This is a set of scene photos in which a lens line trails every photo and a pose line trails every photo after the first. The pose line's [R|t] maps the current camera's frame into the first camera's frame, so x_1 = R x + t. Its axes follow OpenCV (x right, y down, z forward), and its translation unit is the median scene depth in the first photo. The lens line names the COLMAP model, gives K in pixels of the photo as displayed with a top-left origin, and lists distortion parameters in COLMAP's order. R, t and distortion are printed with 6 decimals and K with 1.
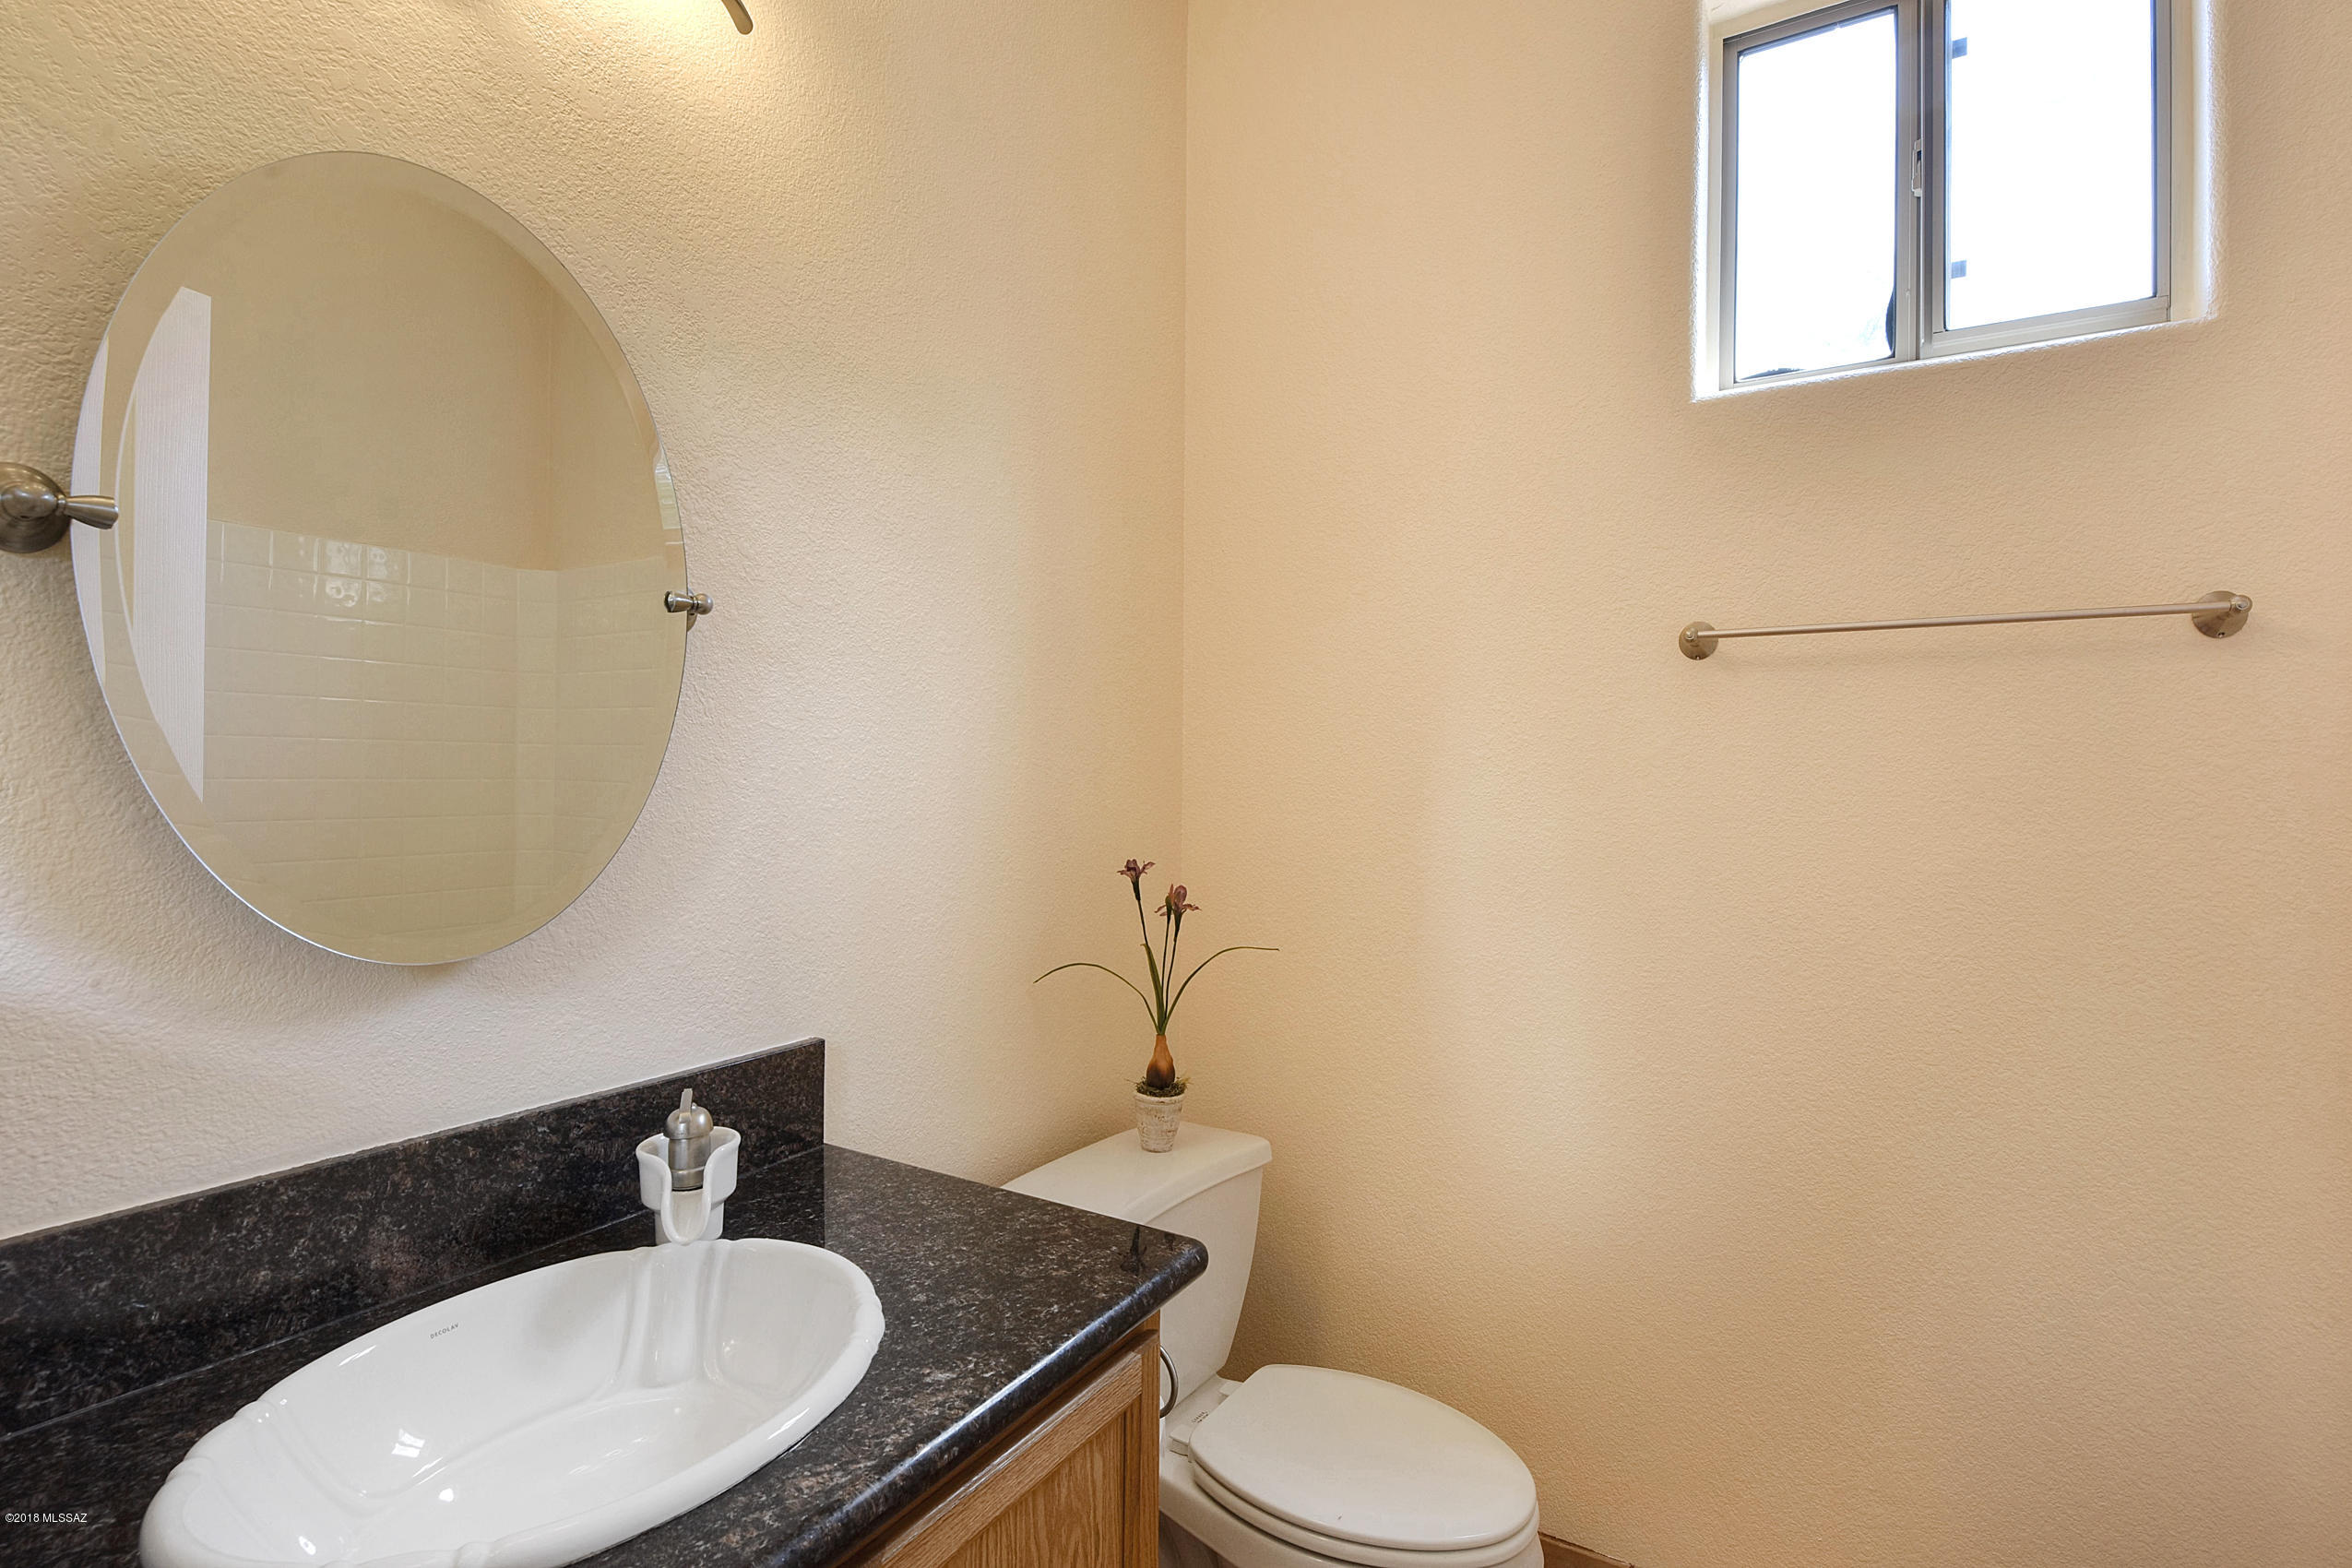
lens RADIAL K [[1155.6, 0, 1176.0], [0, 1155.6, 784.0], [0, 0, 1]] dist [-0.001406, -0.011039]
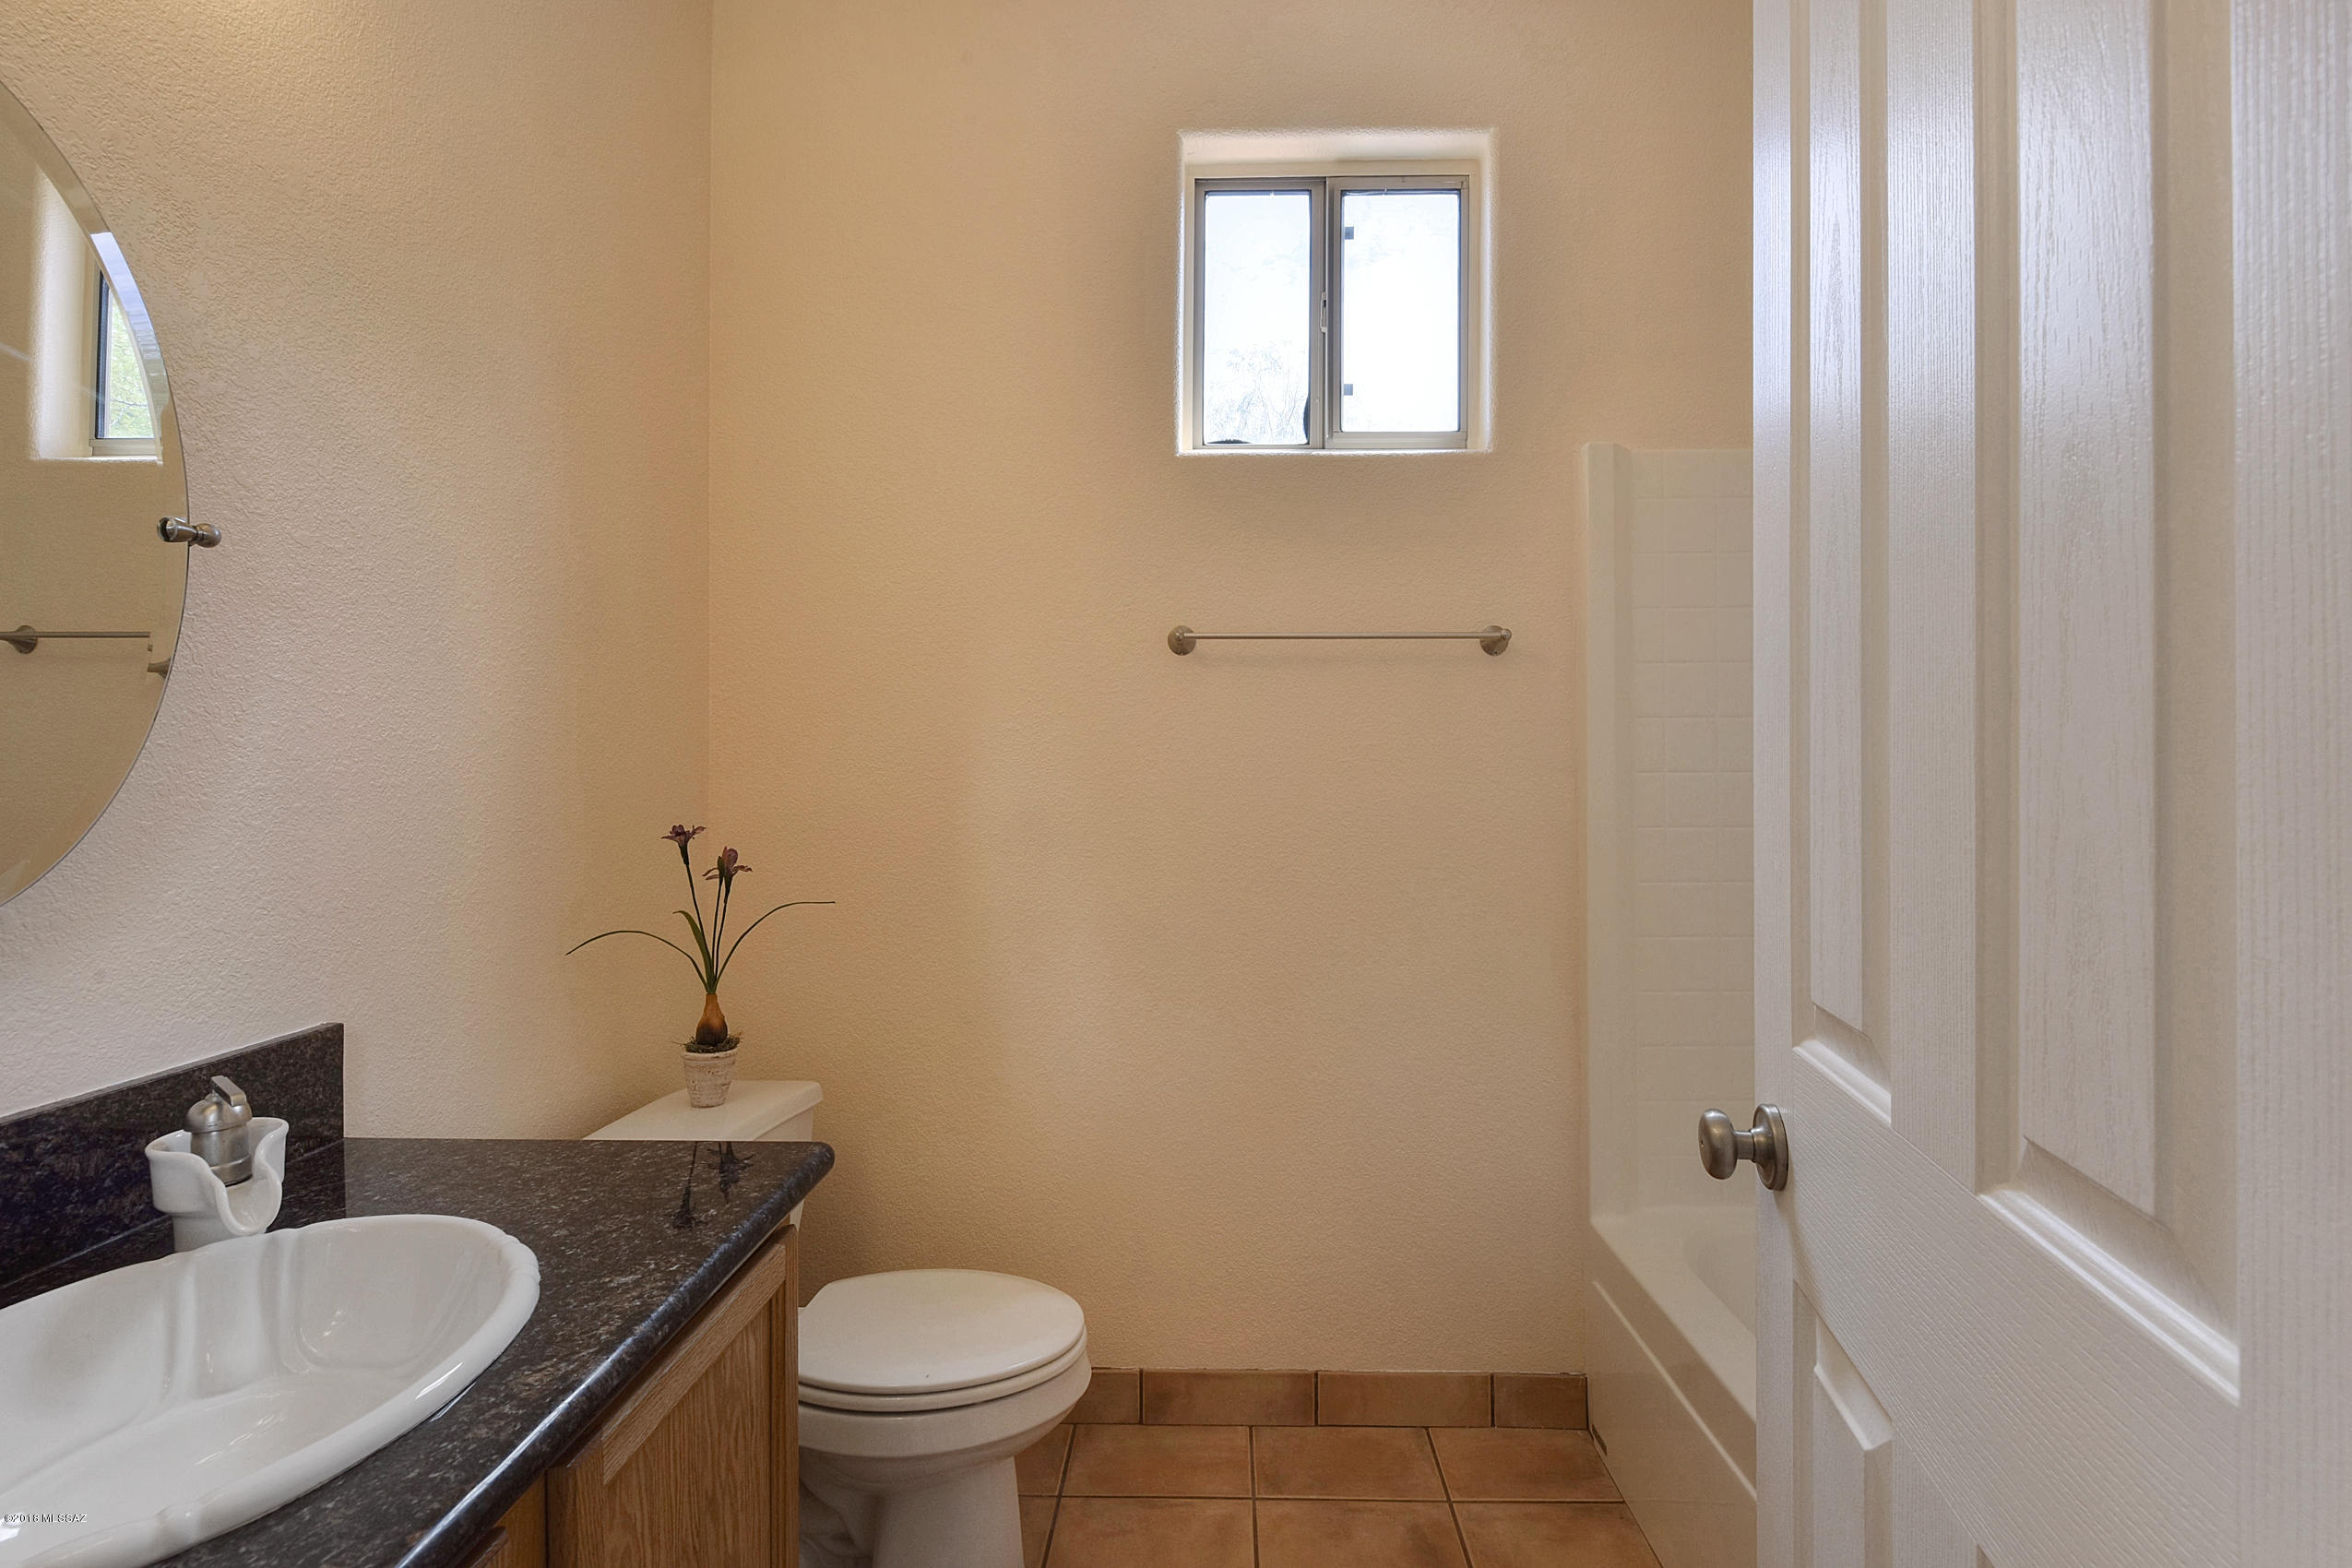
lens RADIAL K [[1109.2, 0, 1211.8], [0, 1109.2, 774.3], [0, 0, 1]] dist [-0.004458, -0.011030]
pose [[0.865709, -0.003254, 0.500536, -0.169575], [0.003466, 0.999994, 0.000507, 0.030585], [-0.500535, 0.001296, 0.865715, -0.114533]]
